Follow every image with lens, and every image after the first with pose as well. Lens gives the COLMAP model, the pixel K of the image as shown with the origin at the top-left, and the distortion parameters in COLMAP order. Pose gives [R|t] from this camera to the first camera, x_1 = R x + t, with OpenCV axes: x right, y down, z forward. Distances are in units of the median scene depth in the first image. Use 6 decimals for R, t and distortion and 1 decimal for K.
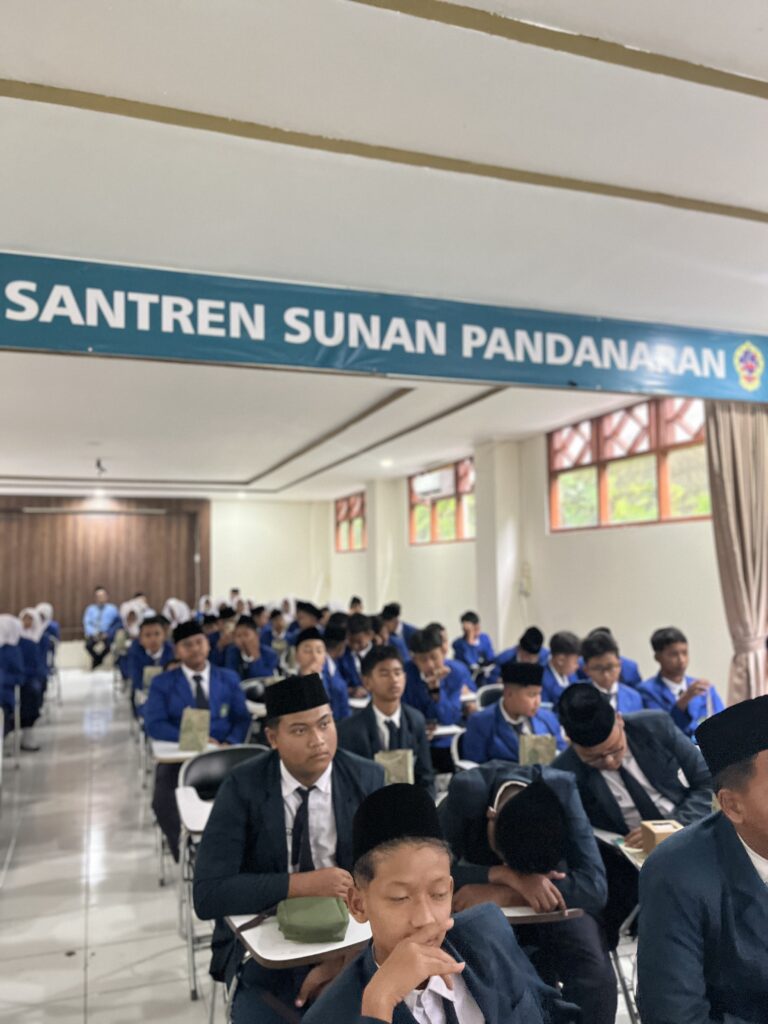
lens RADIAL K [[769.6, 0, 390.9], [0, 769.6, 519.3], [0, 0, 1]] dist [0.063492, -0.095131]
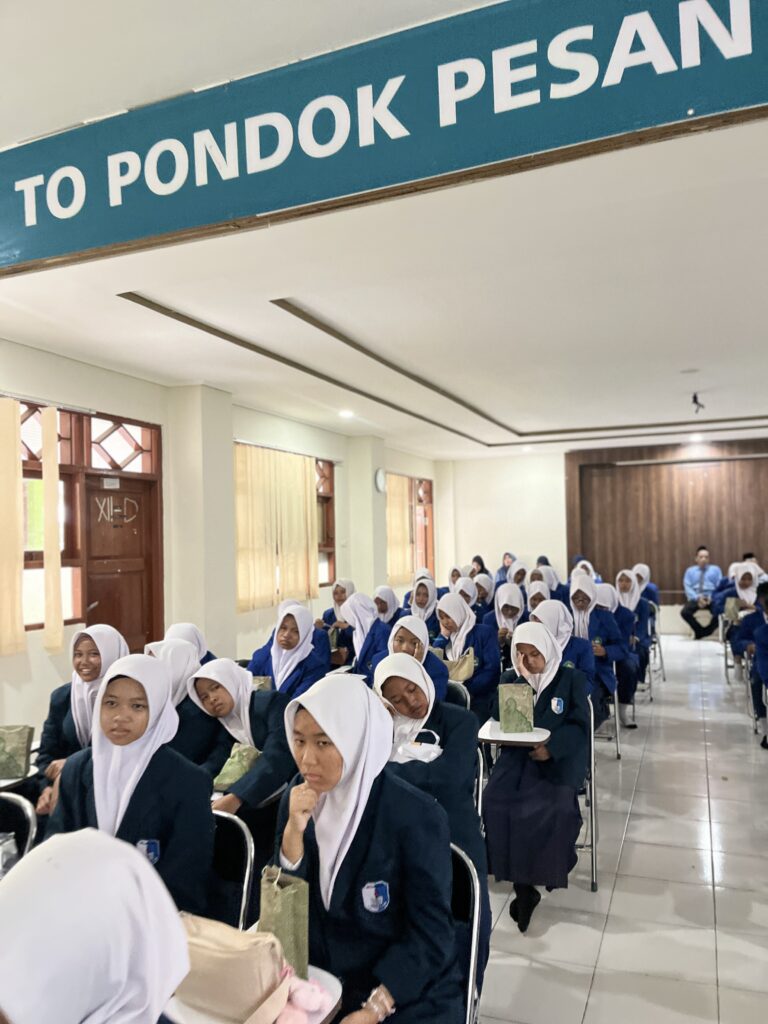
lens RADIAL K [[769.6, 0, 390.9], [0, 769.6, 519.3], [0, 0, 1]] dist [0.063492, -0.095131]
pose [[0.743167, -0.019019, -0.668836, -0.062670], [0.055457, 0.997908, 0.033244, 0.012216], [0.666804, -0.061797, 0.742667, 0.148640]]
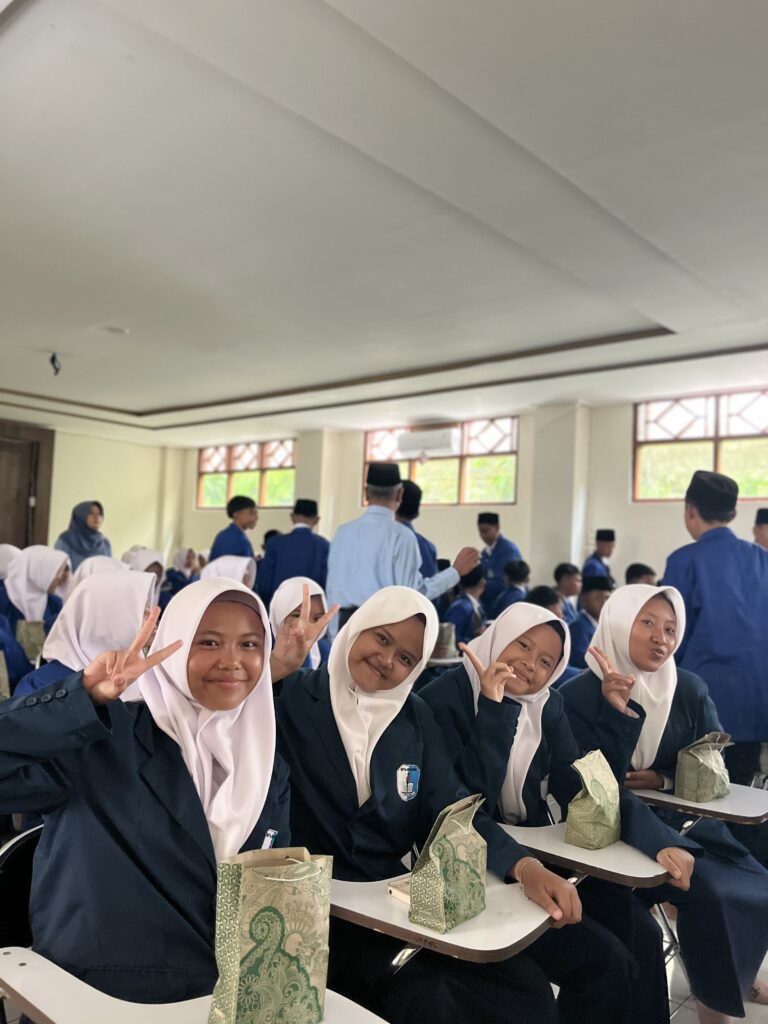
lens RADIAL K [[777.3, 0, 389.2], [0, 777.3, 512.6], [0, 0, 1]] dist [0.067879, -0.102280]
pose [[0.882344, 0.076342, 0.464372, -0.432847], [-0.083882, 0.996466, -0.004434, 0.049877], [-0.463070, -0.035040, 0.885629, 0.189097]]
